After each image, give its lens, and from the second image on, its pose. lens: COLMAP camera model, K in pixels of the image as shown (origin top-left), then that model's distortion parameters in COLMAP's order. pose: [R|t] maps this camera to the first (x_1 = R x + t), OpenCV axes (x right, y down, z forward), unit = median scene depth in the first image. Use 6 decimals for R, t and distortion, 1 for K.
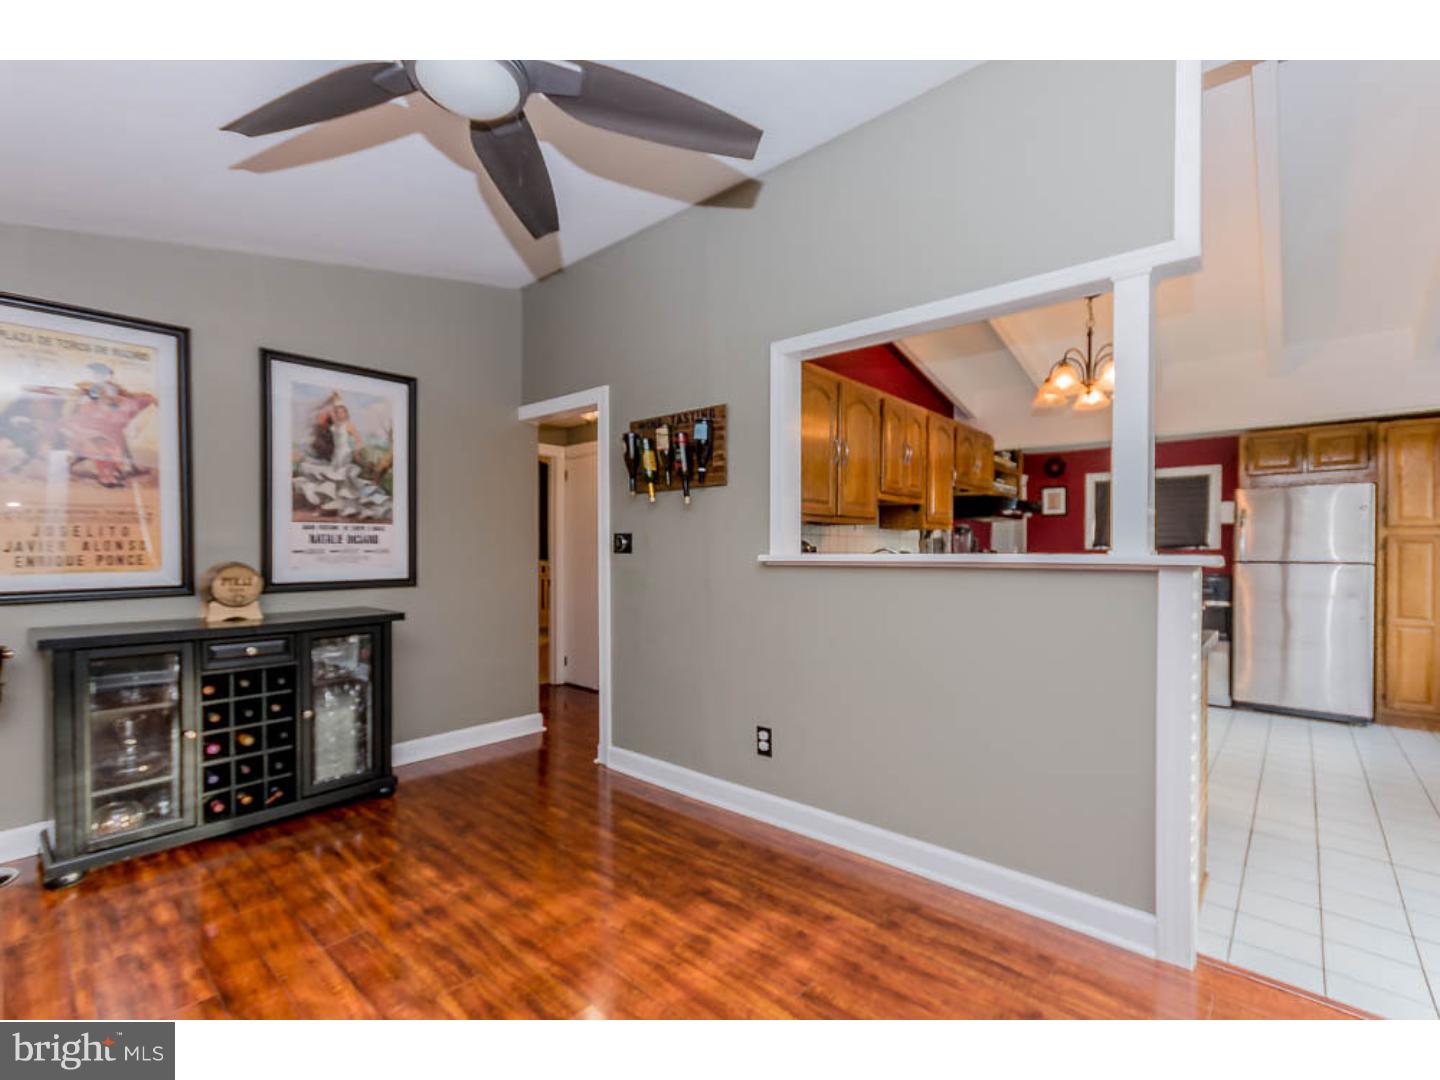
lens RADIAL K [[644.7, 0, 725.8], [0, 644.7, 549.6], [0, 0, 1]] dist [-0.001359, 0.000129]
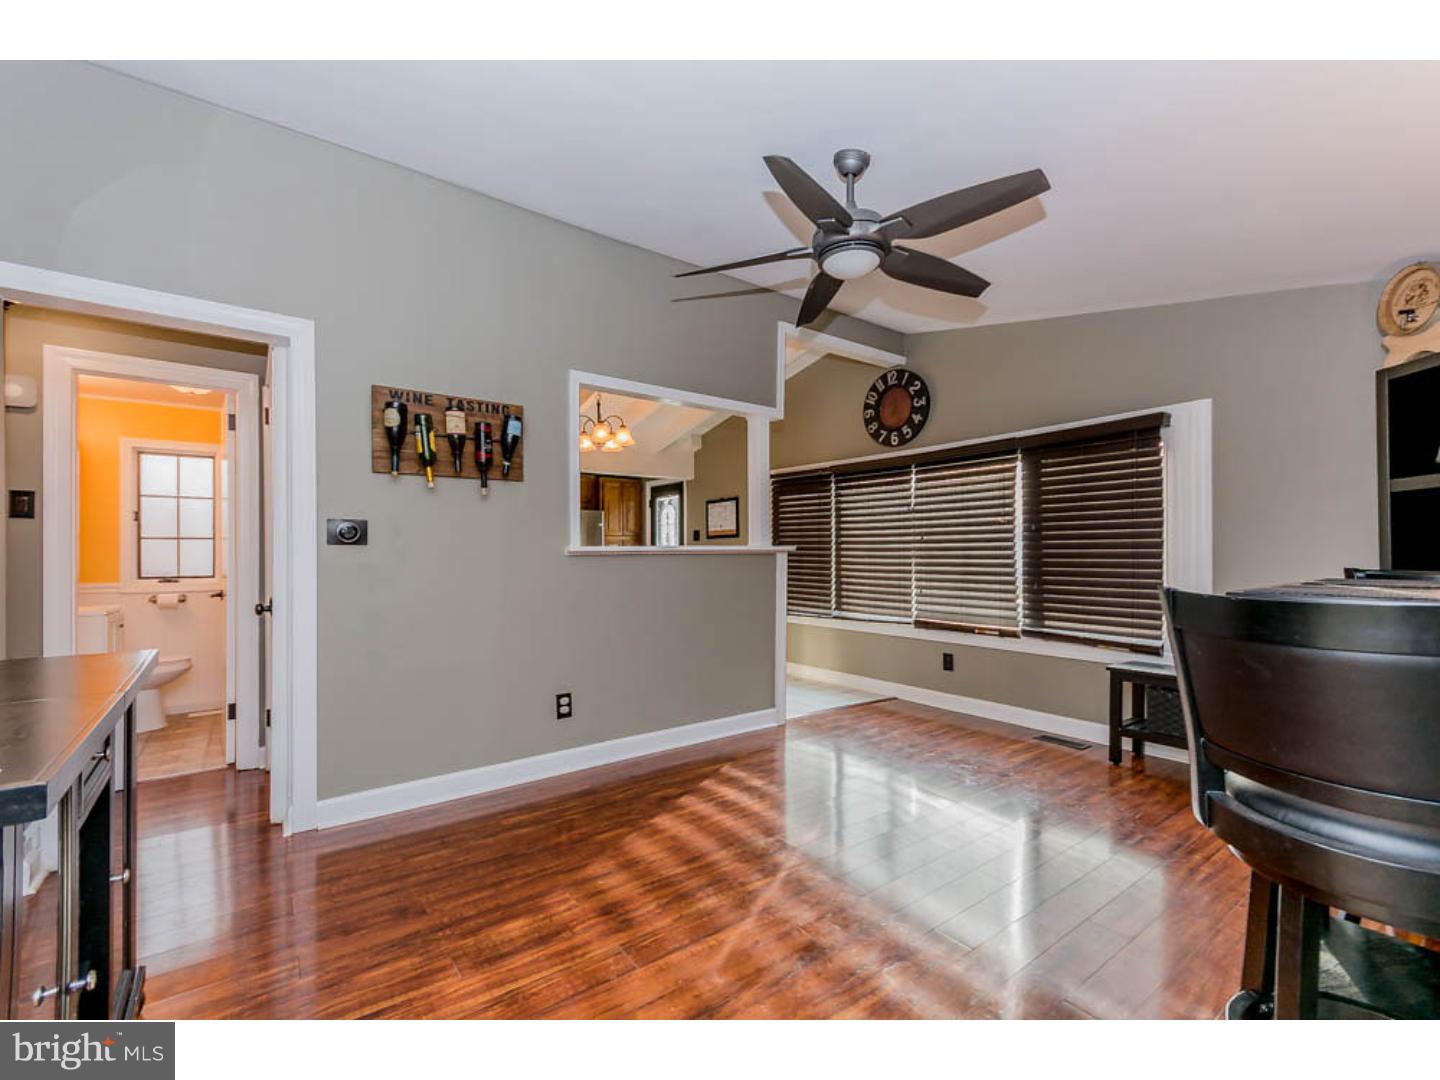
lens RADIAL K [[644.7, 0, 725.8], [0, 644.7, 549.6], [0, 0, 1]] dist [-0.001359, 0.000129]
pose [[0.204221, 0.003362, 0.978919, -1.175841], [0.011969, 0.999911, -0.005931, 0.028392], [-0.978852, 0.012928, 0.204163, 0.541276]]
